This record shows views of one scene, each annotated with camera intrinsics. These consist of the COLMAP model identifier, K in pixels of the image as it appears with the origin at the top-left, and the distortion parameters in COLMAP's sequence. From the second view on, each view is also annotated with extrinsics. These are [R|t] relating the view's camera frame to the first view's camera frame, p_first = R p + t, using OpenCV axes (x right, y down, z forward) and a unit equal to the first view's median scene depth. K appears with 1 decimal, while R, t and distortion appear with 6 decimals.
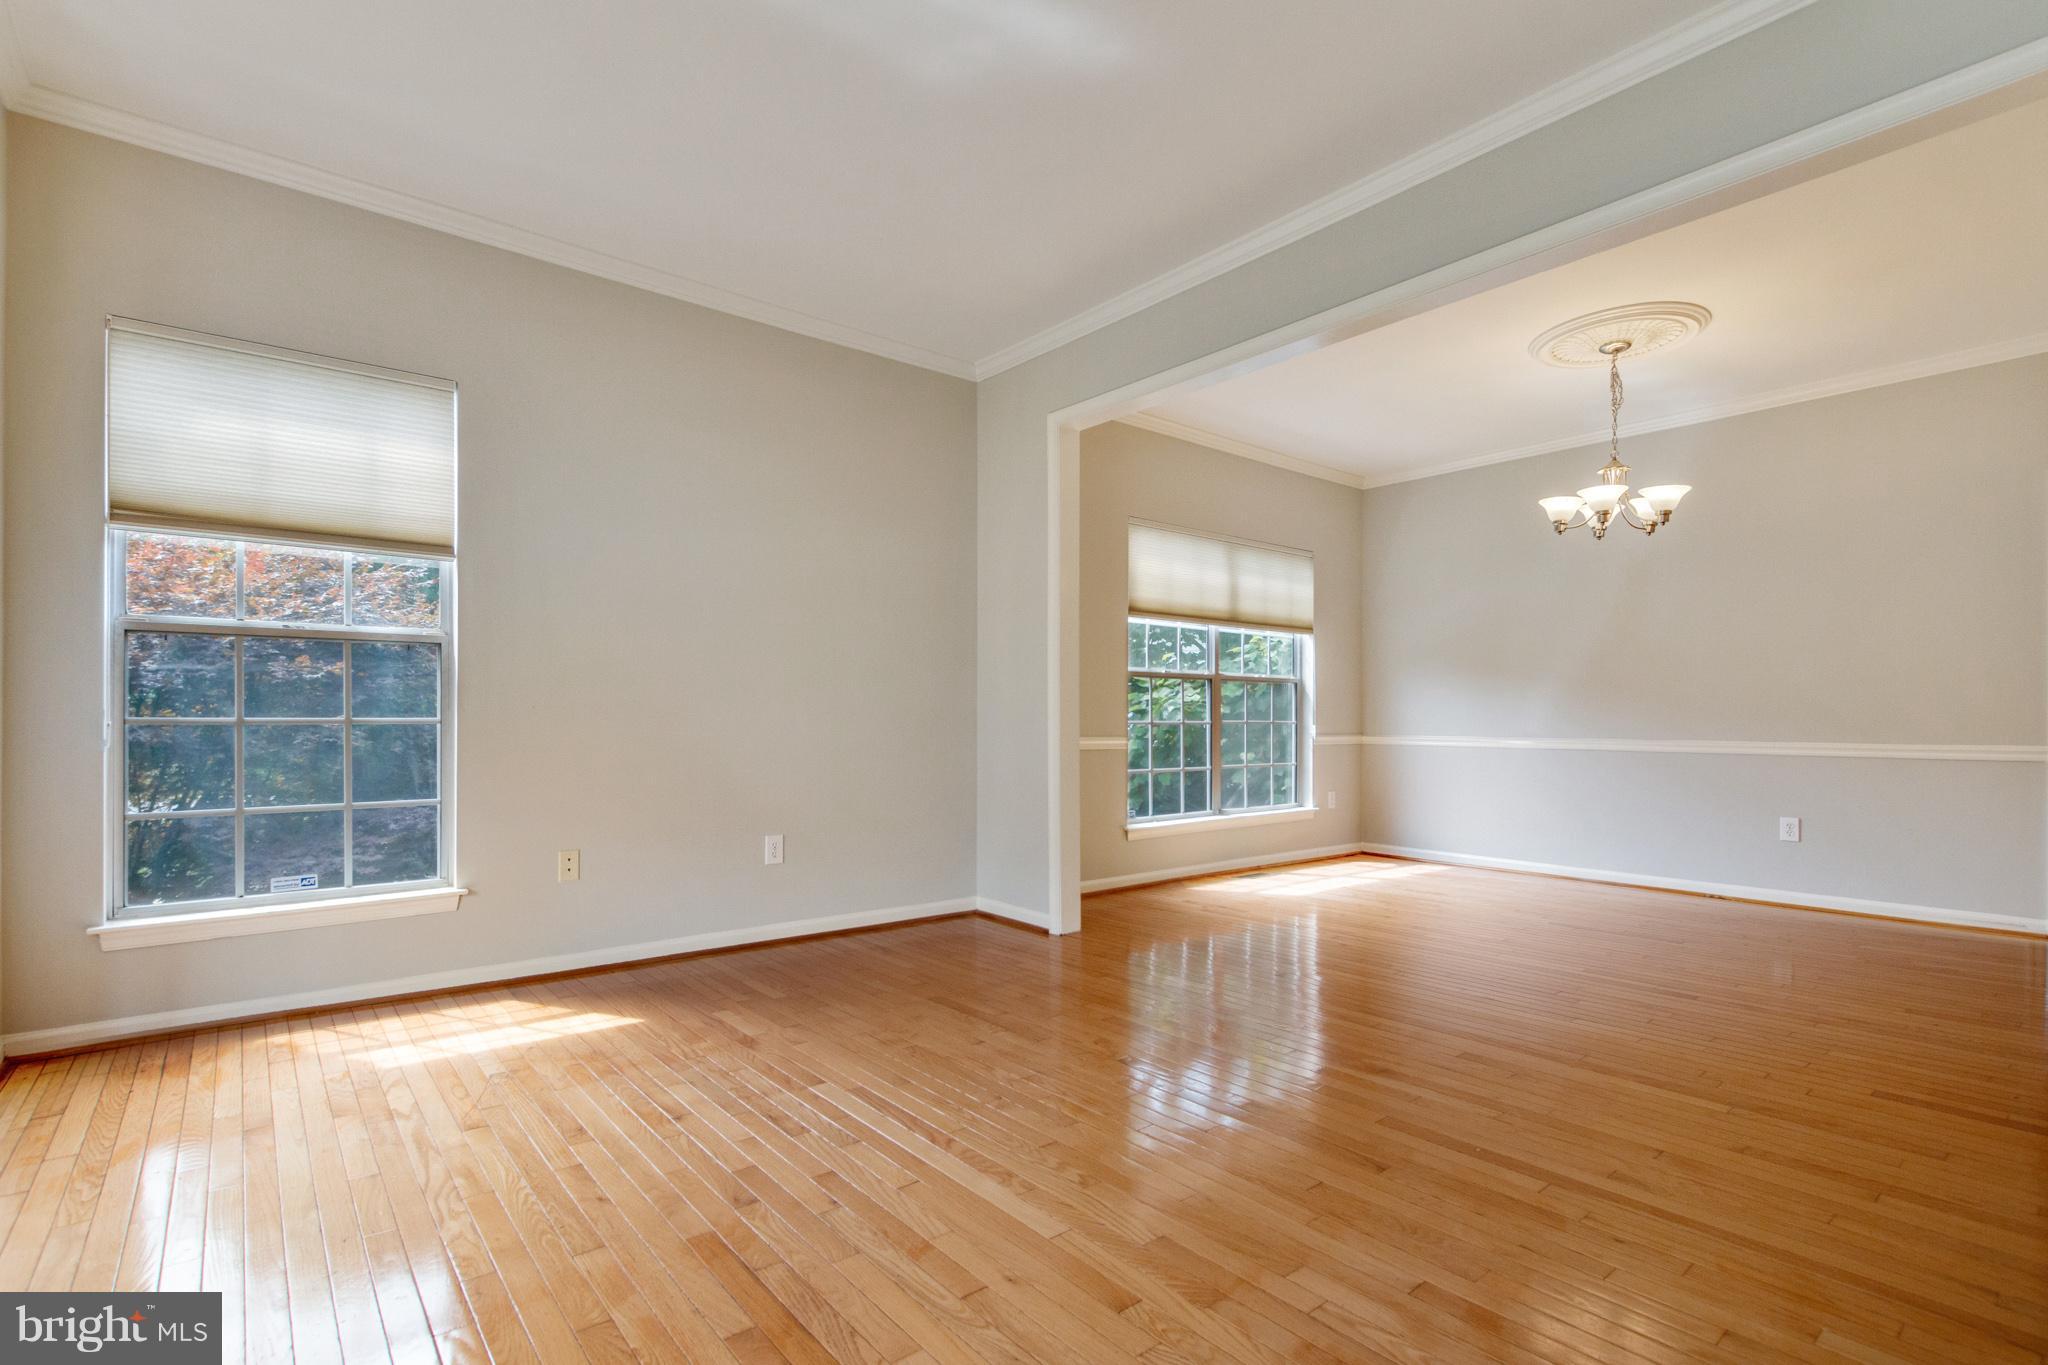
lens RADIAL K [[946.9, 0, 1022.1], [0, 946.9, 701.7], [0, 0, 1]] dist [0.004701, -0.000283]
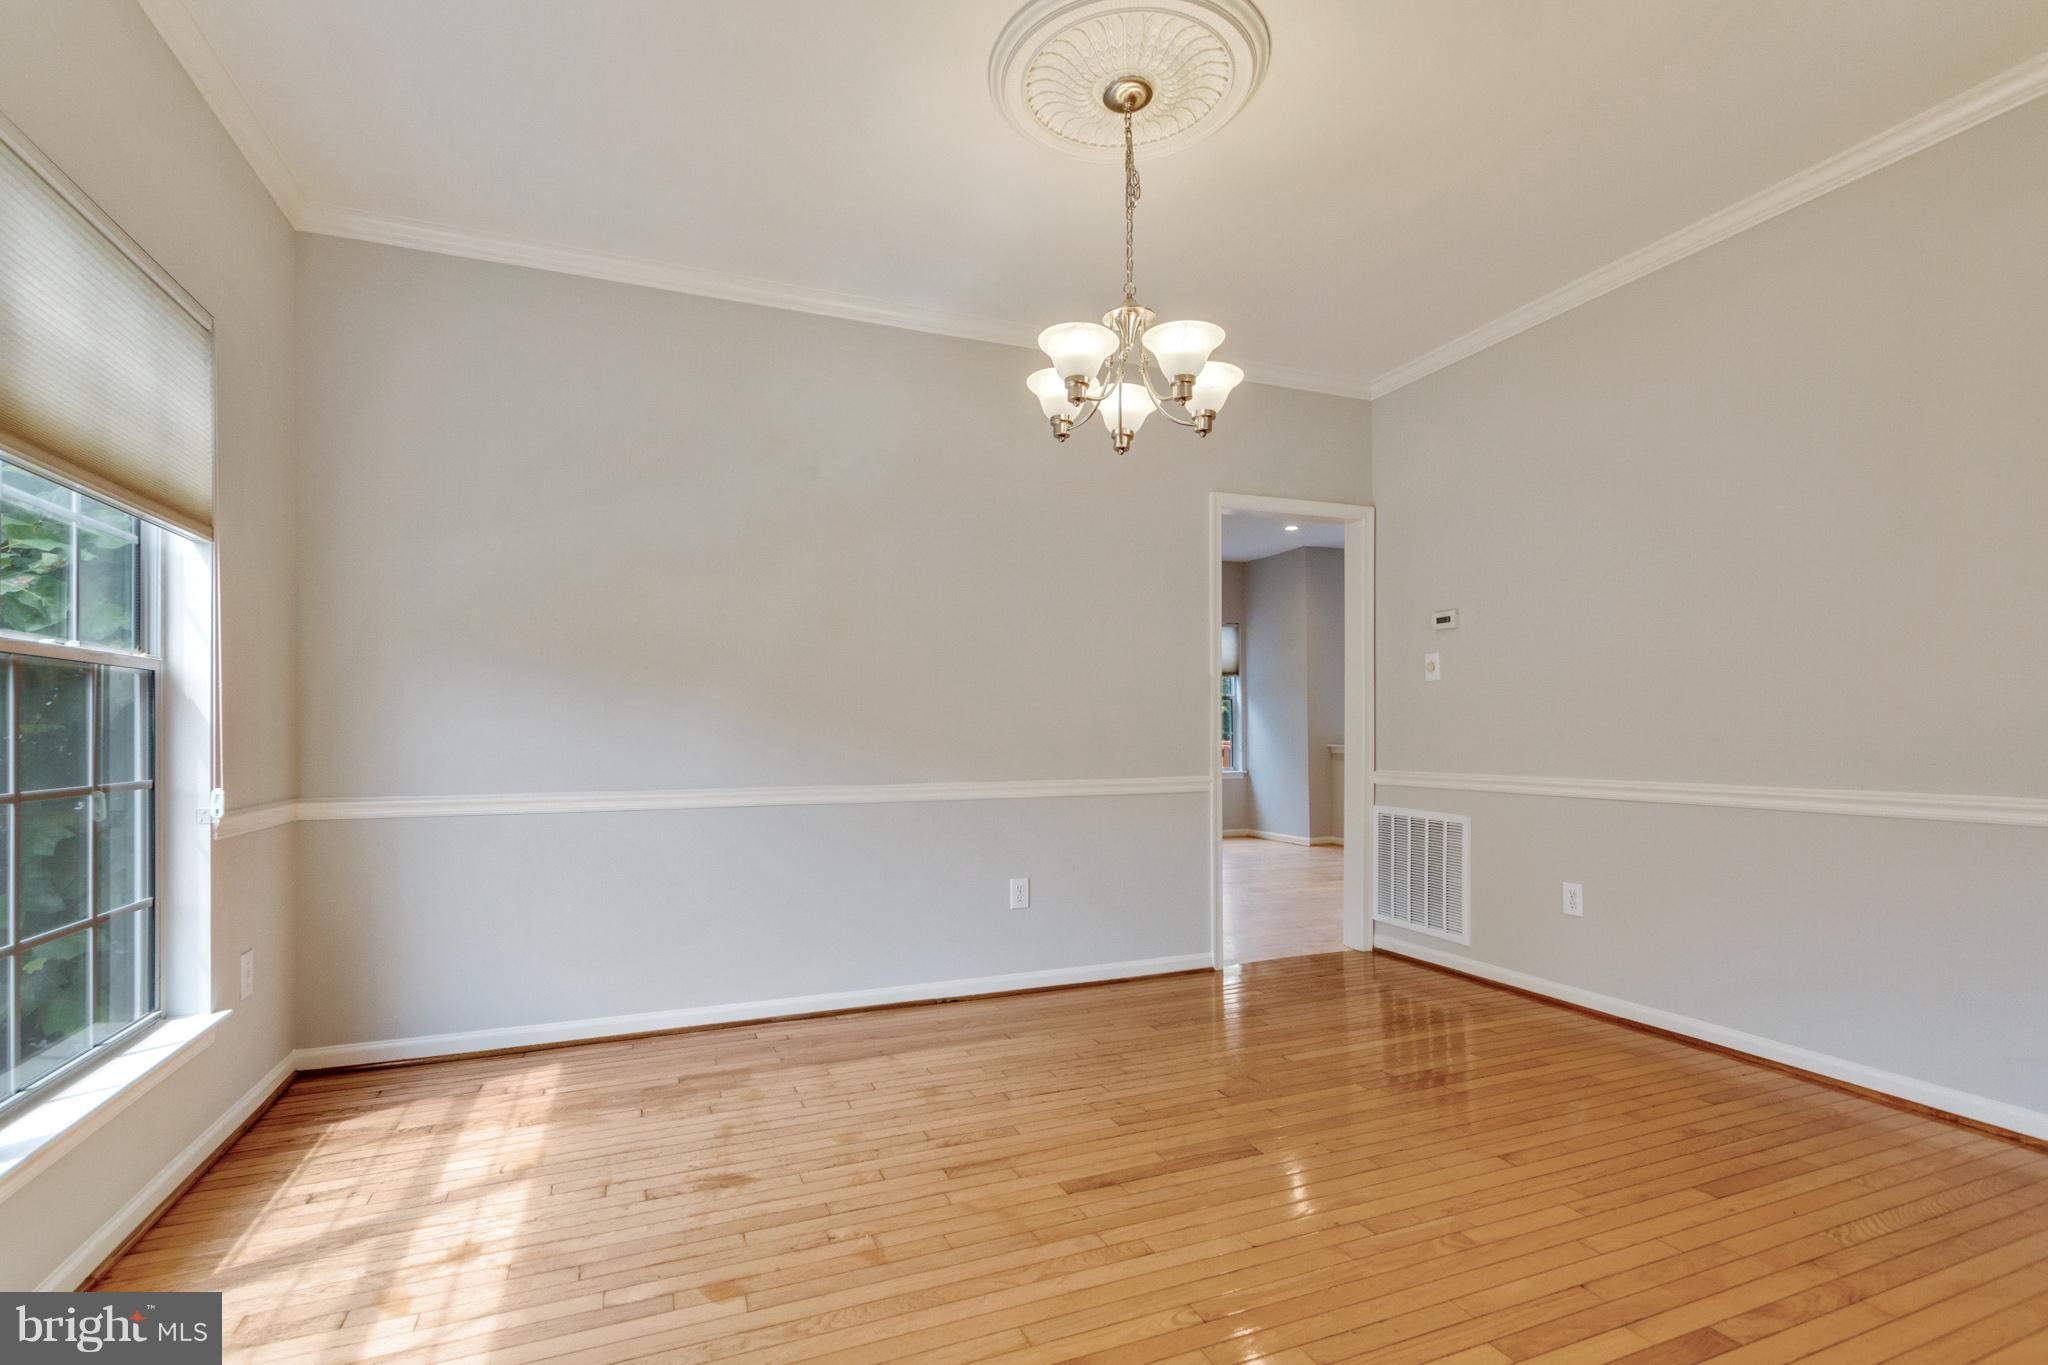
lens RADIAL K [[946.9, 0, 1014.7], [0, 946.9, 731.4], [0, 0, 1]] dist [0.004701, -0.000283]
pose [[0.305552, -0.007647, 0.952145, 0.074782], [-0.015828, 0.999789, 0.013109, -0.009281], [-0.952044, -0.019075, 0.305367, 0.829273]]
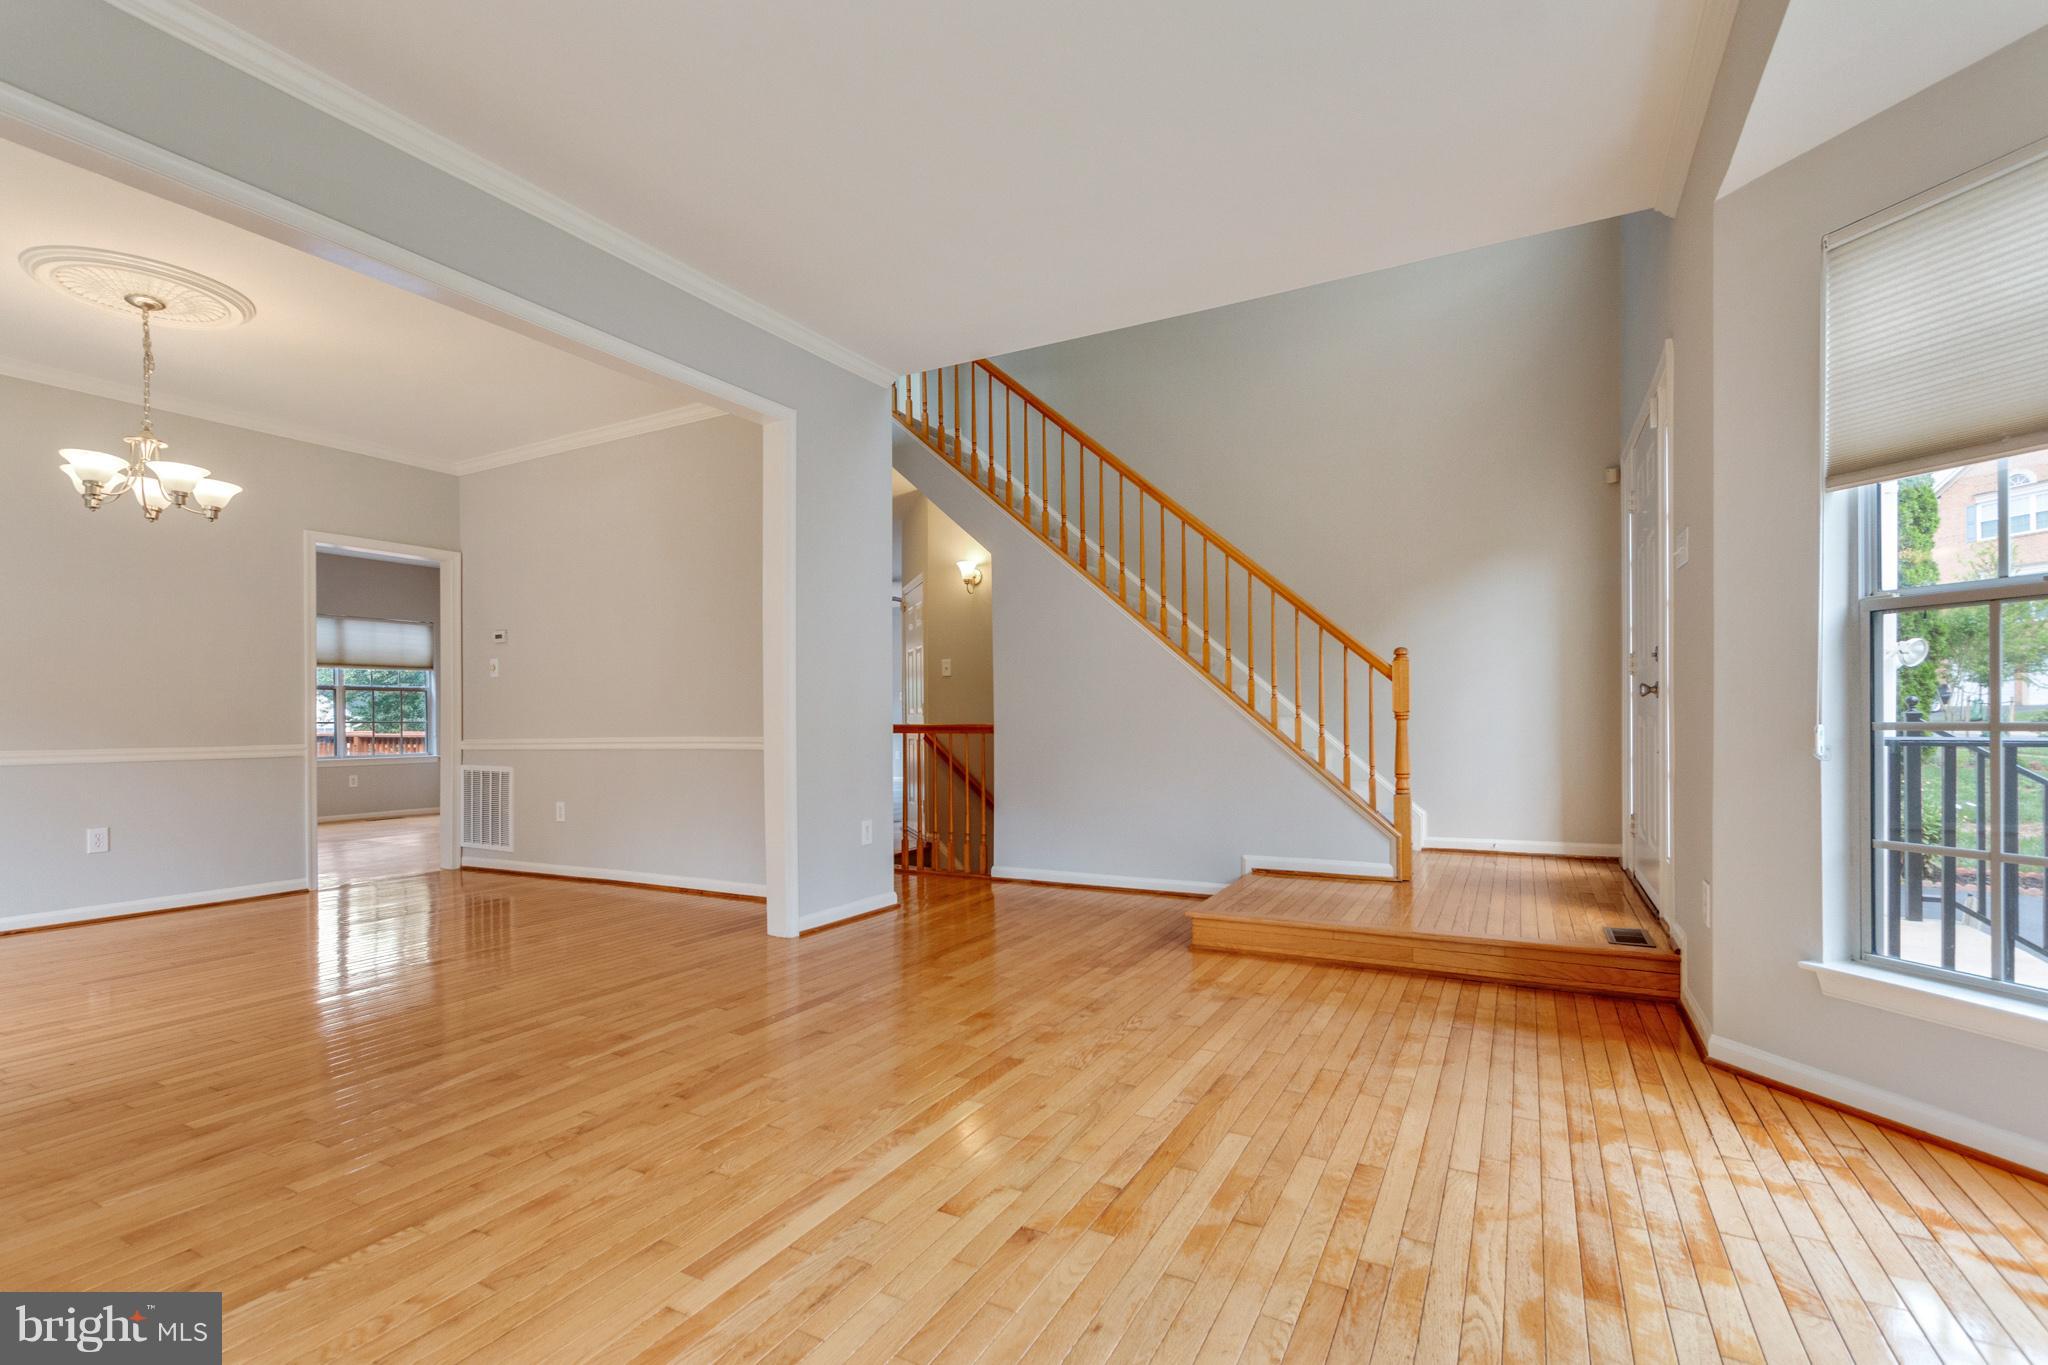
lens RADIAL K [[946.9, 0, 1011.9], [0, 946.9, 722.0], [0, 0, 1]] dist [0.004701, -0.000283]
pose [[-0.363741, 0.000064, 0.931500, -0.453077], [-0.013146, 0.999900, -0.005202, 0.008489], [-0.931407, -0.014138, -0.363704, 0.530276]]
